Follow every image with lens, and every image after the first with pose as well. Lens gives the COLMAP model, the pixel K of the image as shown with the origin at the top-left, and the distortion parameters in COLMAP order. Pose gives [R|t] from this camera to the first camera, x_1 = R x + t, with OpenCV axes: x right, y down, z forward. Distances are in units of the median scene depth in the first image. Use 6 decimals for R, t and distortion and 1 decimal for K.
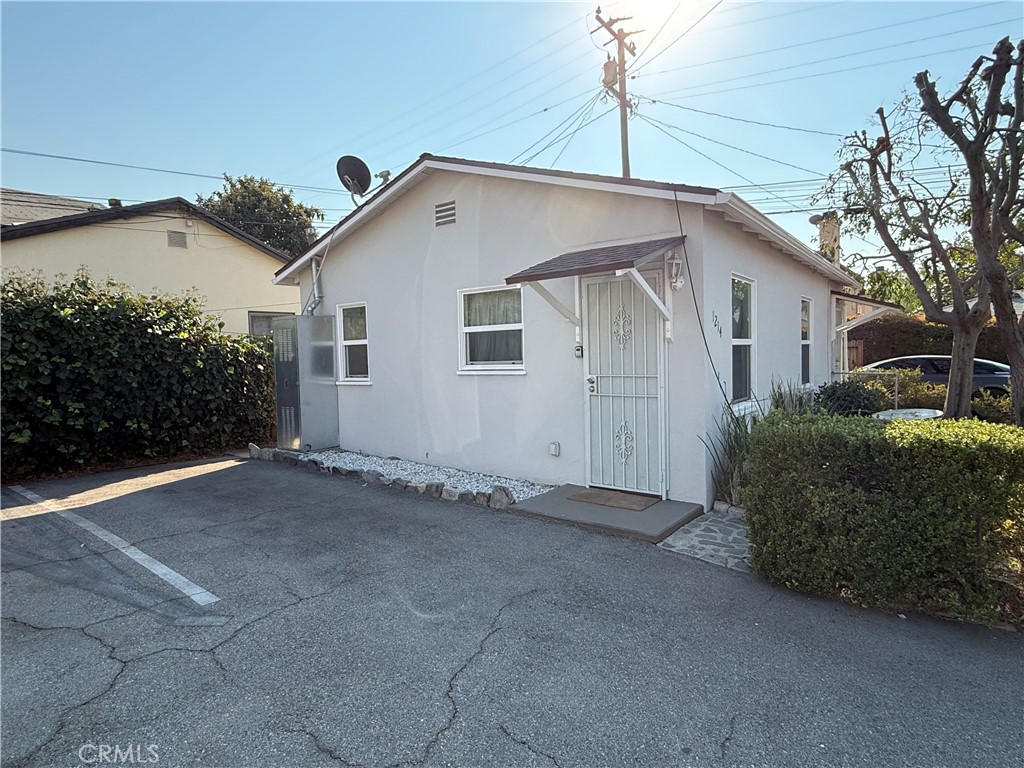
lens RADIAL K [[568.7, 0, 507.9], [0, 568.7, 383.6], [0, 0, 1]] dist [0.000118, 0.000791]
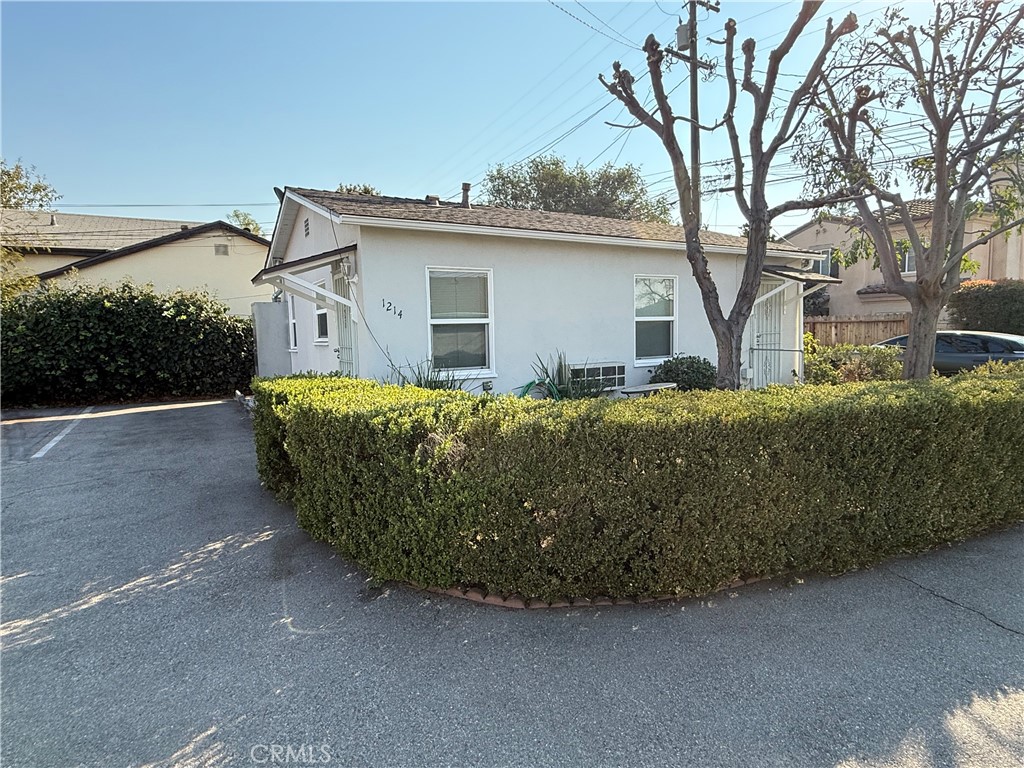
lens RADIAL K [[568.7, 0, 508.9], [0, 568.7, 383.0], [0, 0, 1]] dist [0.000118, 0.000791]
pose [[0.923653, 0.037773, -0.381364, 0.852623], [-0.019669, 0.998492, 0.051259, -0.003841], [0.382725, -0.039844, 0.923003, -0.094113]]
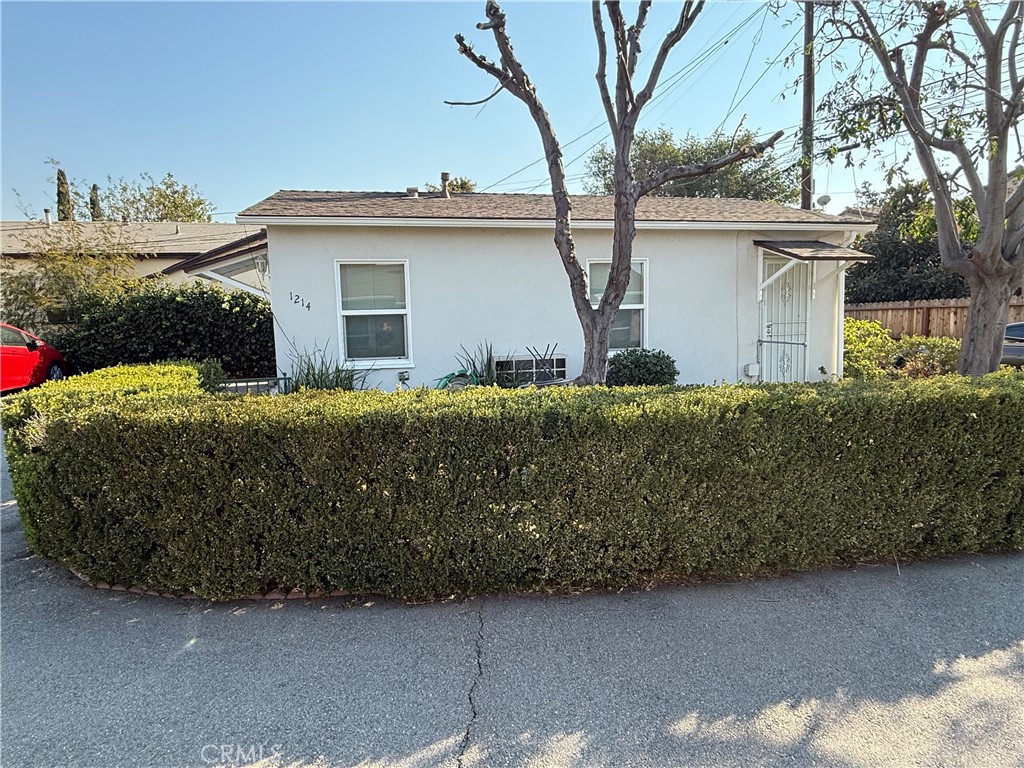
lens RADIAL K [[568.7, 0, 507.1], [0, 568.7, 383.2], [0, 0, 1]] dist [0.000118, 0.000791]
pose [[0.754507, 0.075629, -0.651920, 1.274570], [-0.027858, 0.996133, 0.083319, -0.025356], [0.655700, -0.044704, 0.753697, 0.199664]]
